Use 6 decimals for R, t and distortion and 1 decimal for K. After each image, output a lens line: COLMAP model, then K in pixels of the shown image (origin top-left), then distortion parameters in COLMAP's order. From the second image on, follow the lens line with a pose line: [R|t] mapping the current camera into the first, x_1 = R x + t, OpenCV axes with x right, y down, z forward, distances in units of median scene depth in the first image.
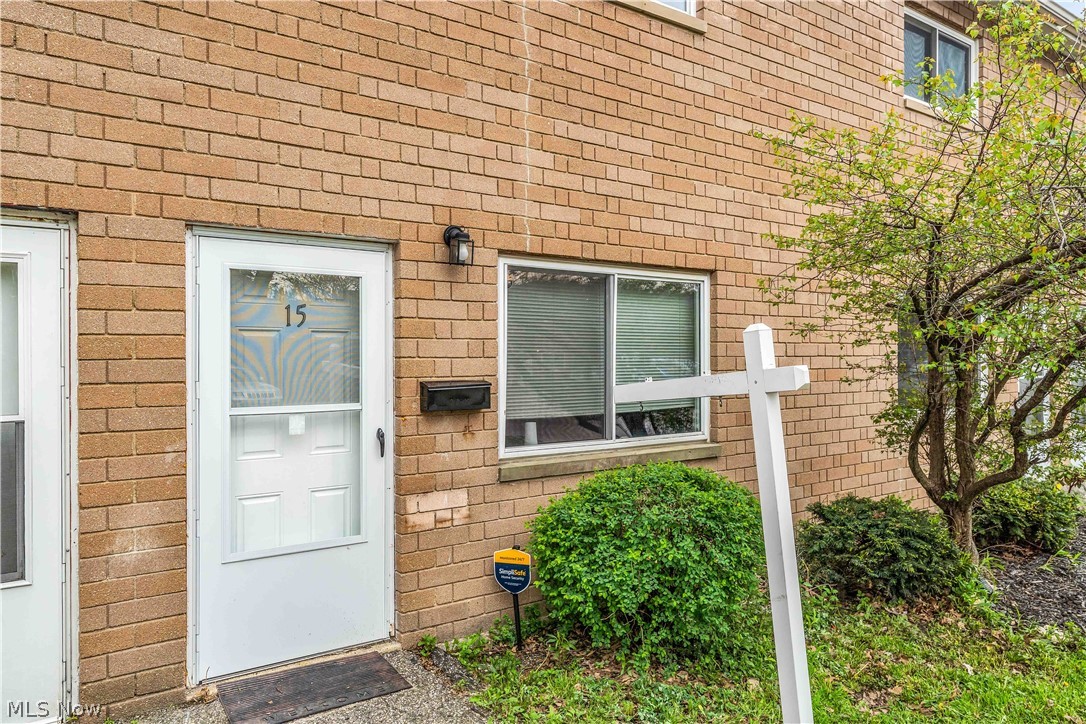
lens RADIAL K [[698.9, 0, 545.8], [0, 698.9, 357.1], [0, 0, 1]] dist [-0.002293, -0.000656]
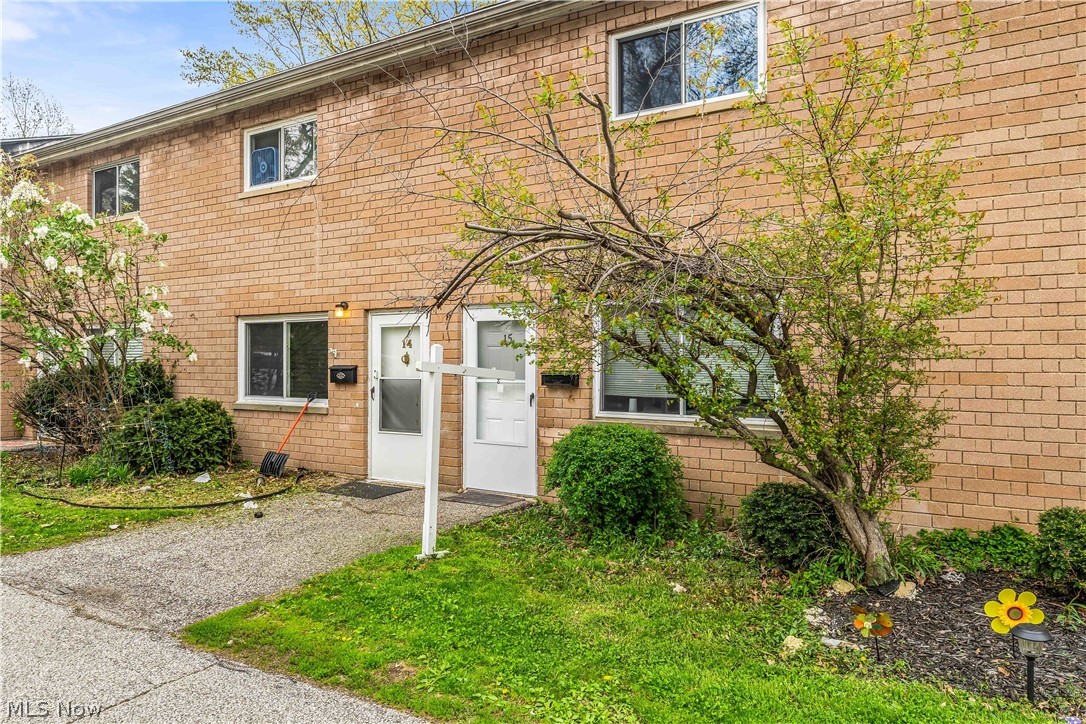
lens RADIAL K [[698.9, 0, 539.9], [0, 698.9, 362.0], [0, 0, 1]] dist [-0.002293, -0.000656]
pose [[0.433468, 0.002962, -0.901164, 1.602825], [-0.004338, 0.999990, 0.001200, 0.009551], [0.901158, 0.003389, 0.433477, 0.133787]]
